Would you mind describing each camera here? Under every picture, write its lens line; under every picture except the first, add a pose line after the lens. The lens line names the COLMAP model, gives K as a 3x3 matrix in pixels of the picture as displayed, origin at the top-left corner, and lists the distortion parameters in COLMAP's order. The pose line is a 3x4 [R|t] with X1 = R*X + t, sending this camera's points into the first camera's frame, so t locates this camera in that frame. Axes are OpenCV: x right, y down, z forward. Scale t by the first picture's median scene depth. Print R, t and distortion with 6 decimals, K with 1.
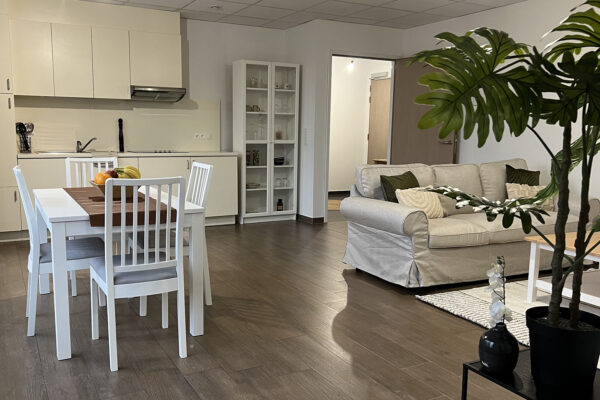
lens RADIAL K [[556.0, 0, 295.7], [0, 556.0, 202.6], [0, 0, 1]] dist [0.104094, -0.029456]
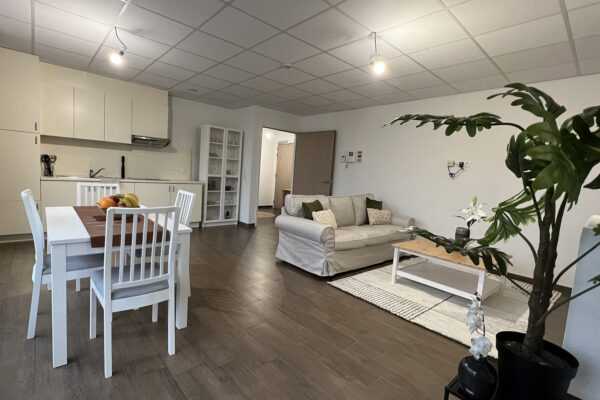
lens RADIAL K [[286.8, 0, 283.6], [0, 286.8, 199.3], [0, 0, 1]] dist [0.018661, 0.001573]
pose [[0.976781, 0.034197, 0.211493, -0.077252], [-0.028120, 0.999103, -0.031675, -0.032675], [-0.212386, 0.024993, 0.976866, 0.237757]]
